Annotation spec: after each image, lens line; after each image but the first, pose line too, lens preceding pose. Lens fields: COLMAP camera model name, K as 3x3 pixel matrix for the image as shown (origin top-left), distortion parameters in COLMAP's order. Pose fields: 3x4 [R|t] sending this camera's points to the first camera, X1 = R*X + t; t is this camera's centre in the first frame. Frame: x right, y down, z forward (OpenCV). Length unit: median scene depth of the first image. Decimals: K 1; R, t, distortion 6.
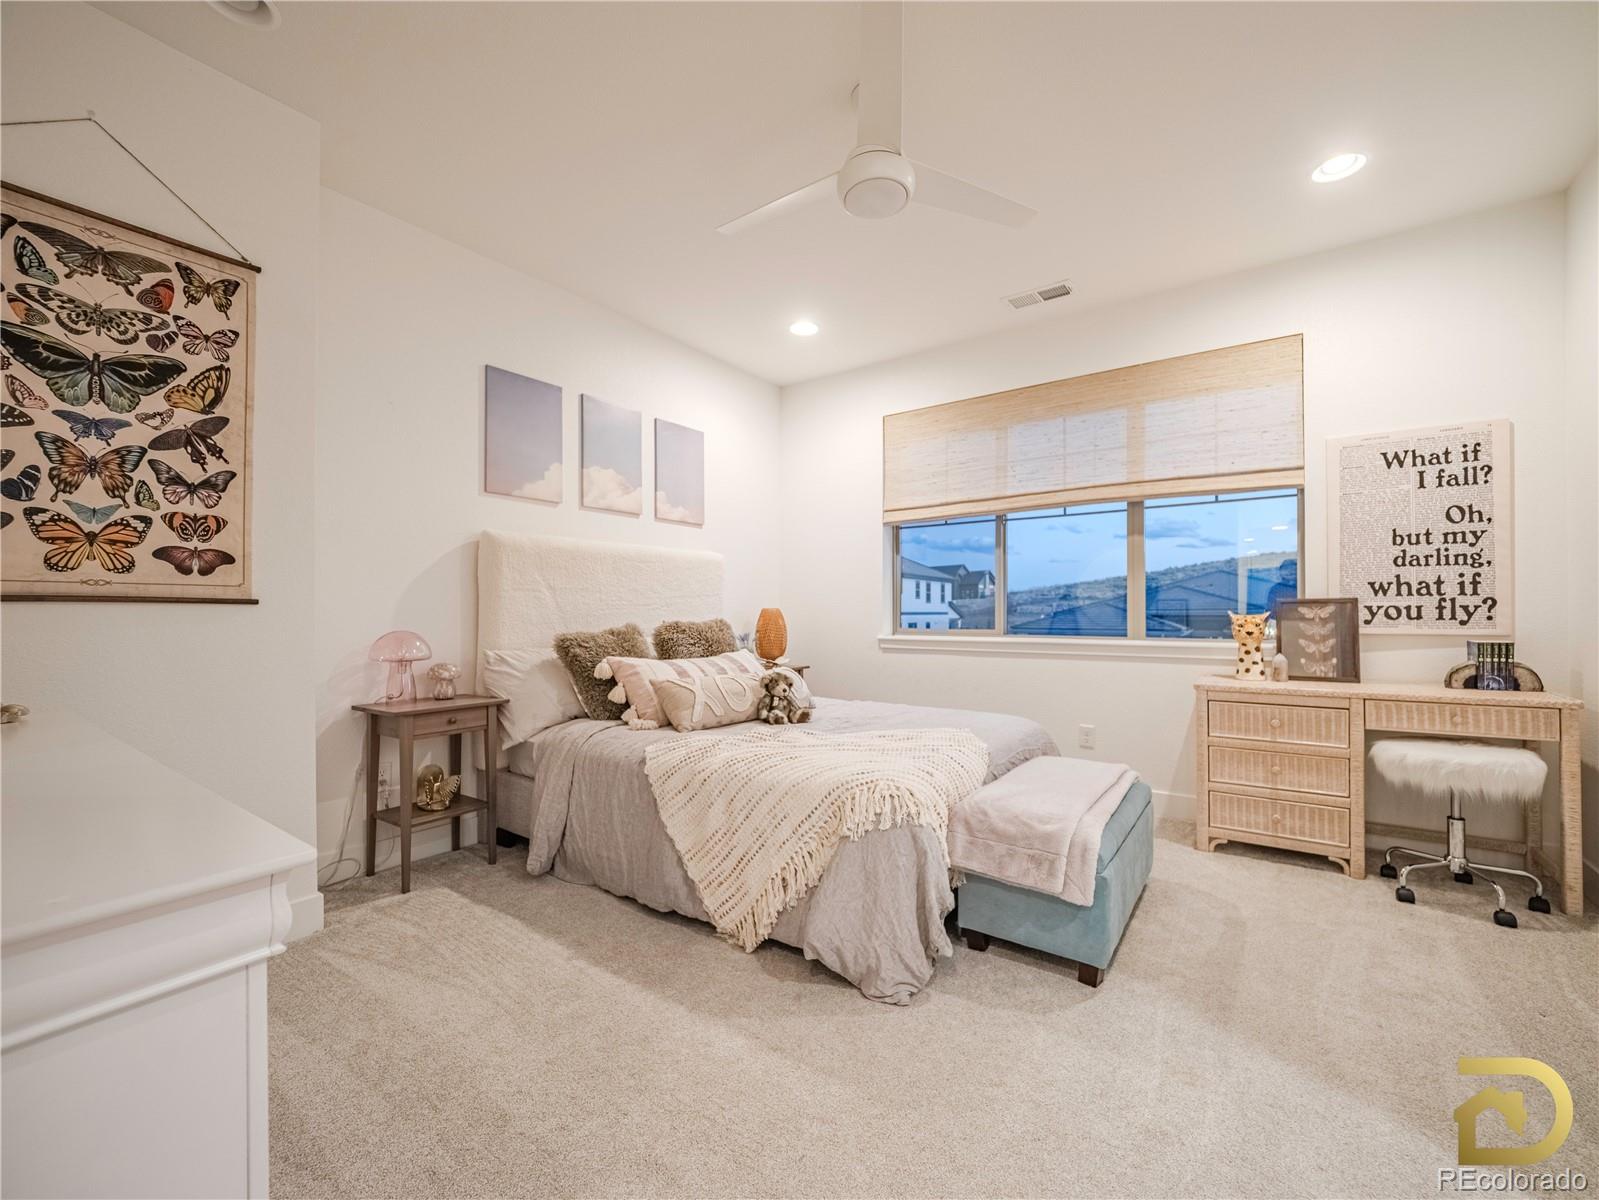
lens RADIAL K [[680.1, 0, 796.4], [0, 680.1, 602.8], [0, 0, 1]] dist [-0.002155, -0.000322]
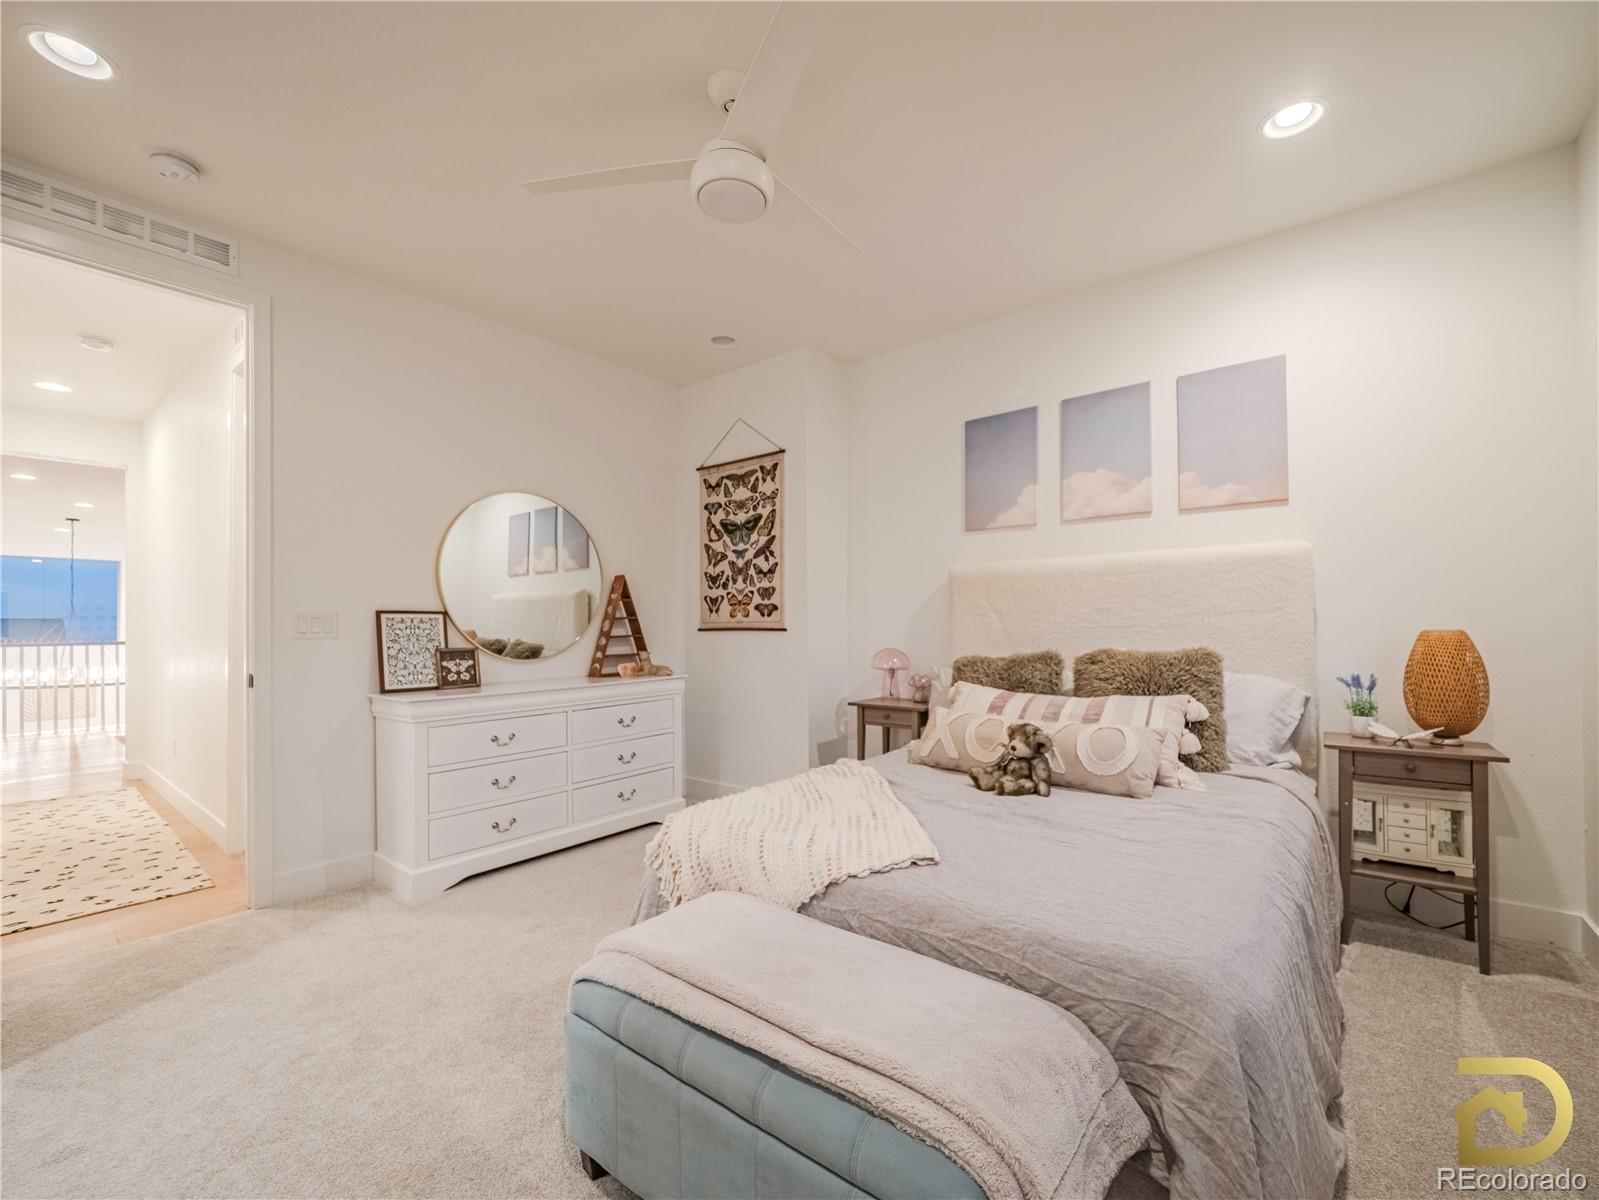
lens RADIAL K [[680.1, 0, 798.2], [0, 680.1, 617.4], [0, 0, 1]] dist [-0.002155, -0.000322]
pose [[-0.073013, -0.008090, -0.997298, 1.138709], [0.023690, 0.999671, -0.009844, -0.017268], [0.997050, -0.024345, -0.072797, 1.253255]]
